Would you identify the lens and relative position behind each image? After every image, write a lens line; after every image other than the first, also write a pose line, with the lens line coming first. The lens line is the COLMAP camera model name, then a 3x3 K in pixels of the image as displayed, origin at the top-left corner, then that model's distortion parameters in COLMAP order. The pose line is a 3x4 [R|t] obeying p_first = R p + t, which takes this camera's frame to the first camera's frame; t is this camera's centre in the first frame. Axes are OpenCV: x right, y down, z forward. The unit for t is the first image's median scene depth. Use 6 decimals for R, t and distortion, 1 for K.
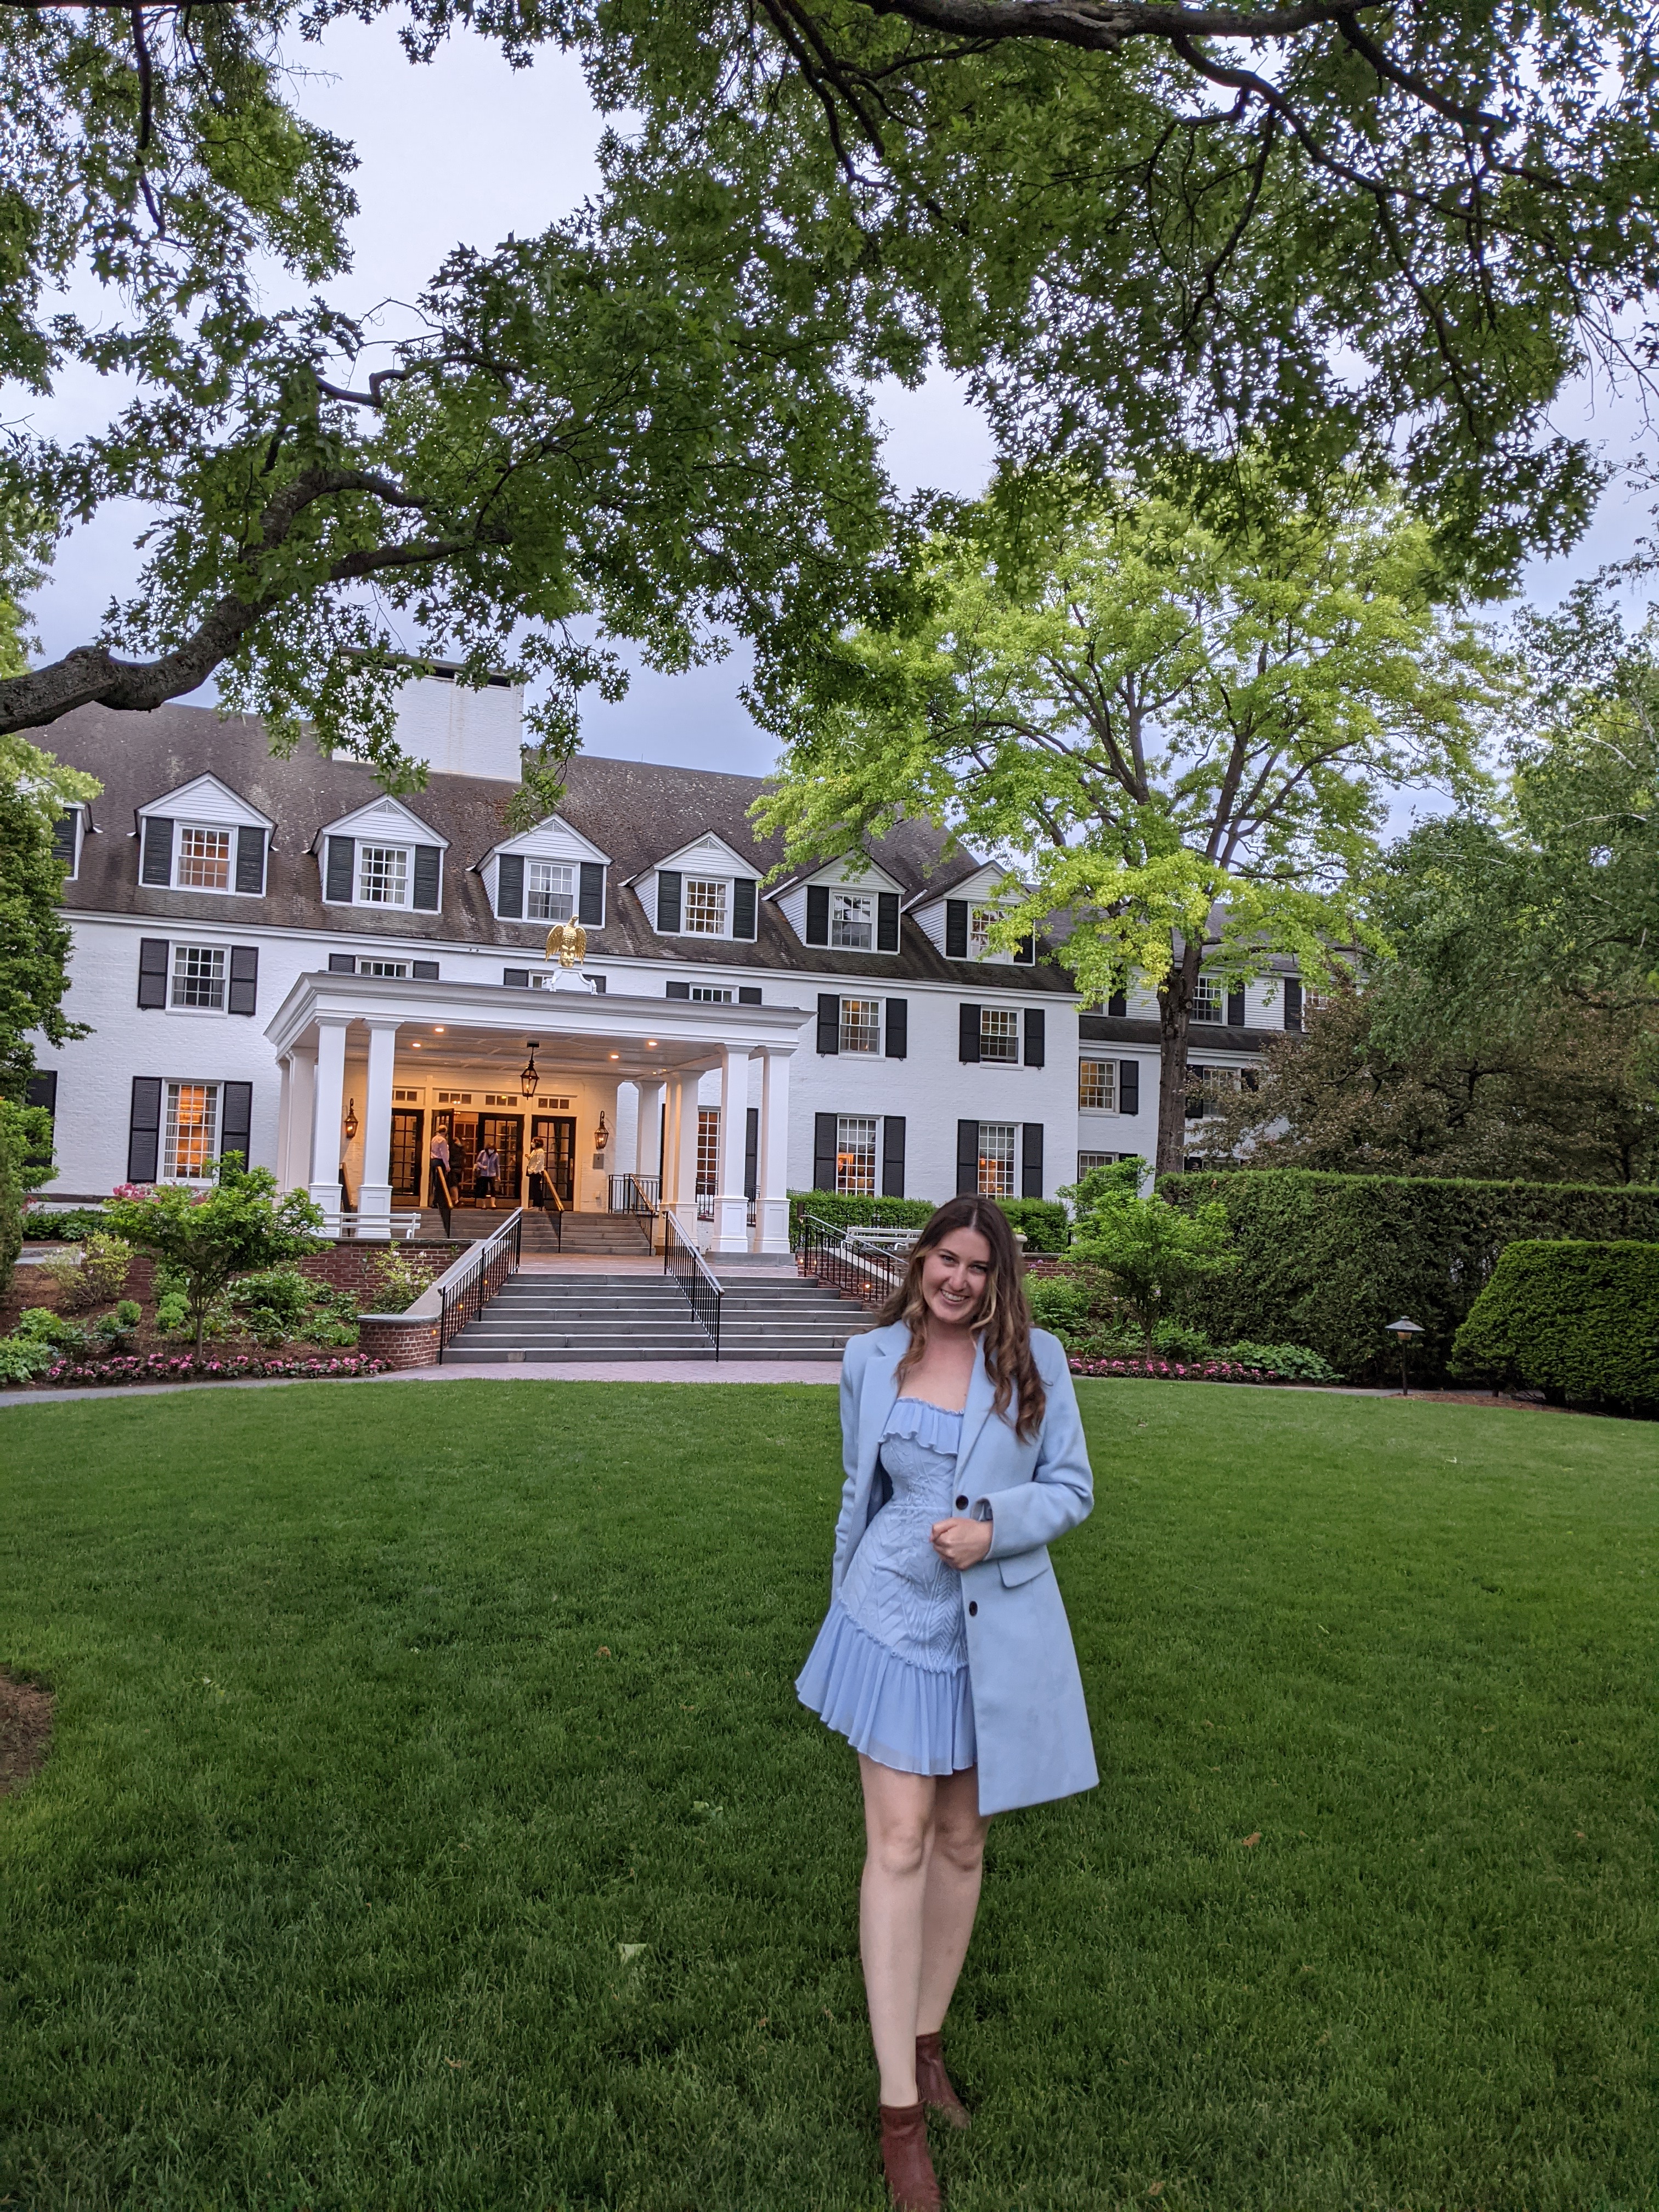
lens RADIAL K [[1731.7, 0, 825.2], [0, 1731.7, 1103.2], [0, 0, 1]] dist [0.084196, -0.124123]
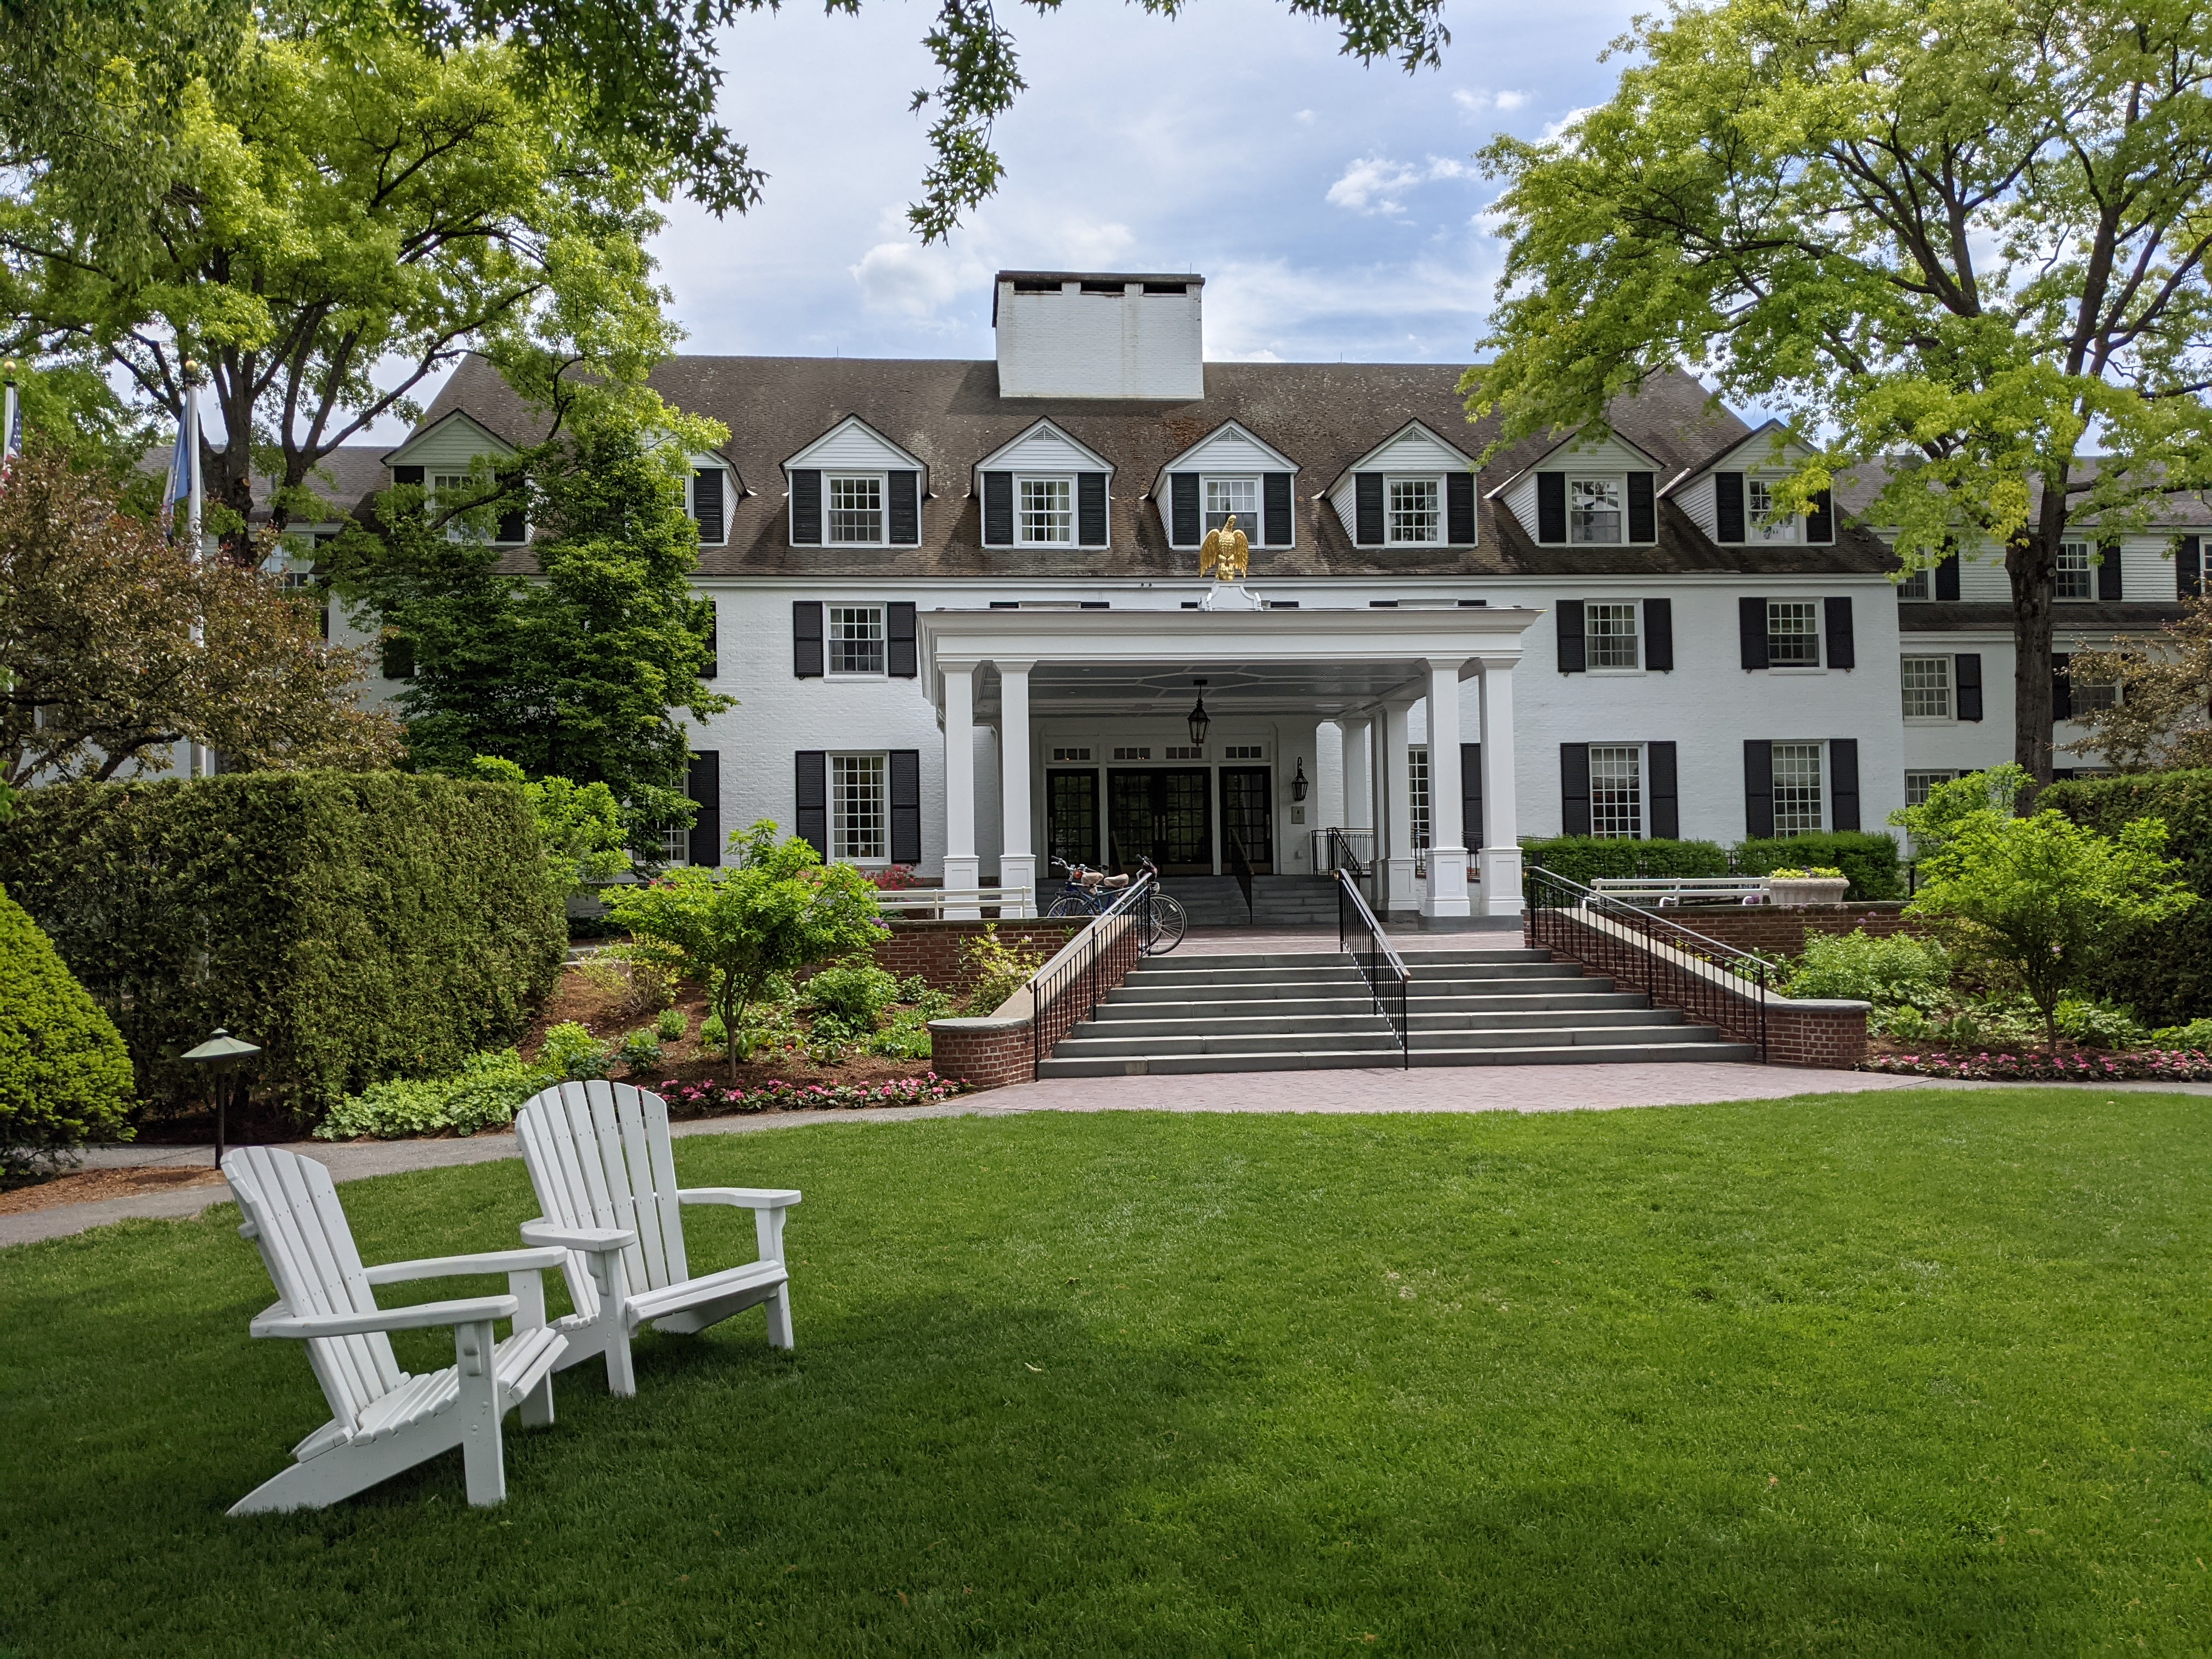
lens RADIAL K [[1731.7, 0, 1101.8], [0, 1731.7, 844.0], [0, 0, 1]] dist [0.084196, -0.124123]
pose [[0.960113, -0.052831, -0.274577, 0.010197], [0.065235, 0.997212, 0.036237, 0.009069], [0.271897, -0.052703, 0.960882, 0.128167]]
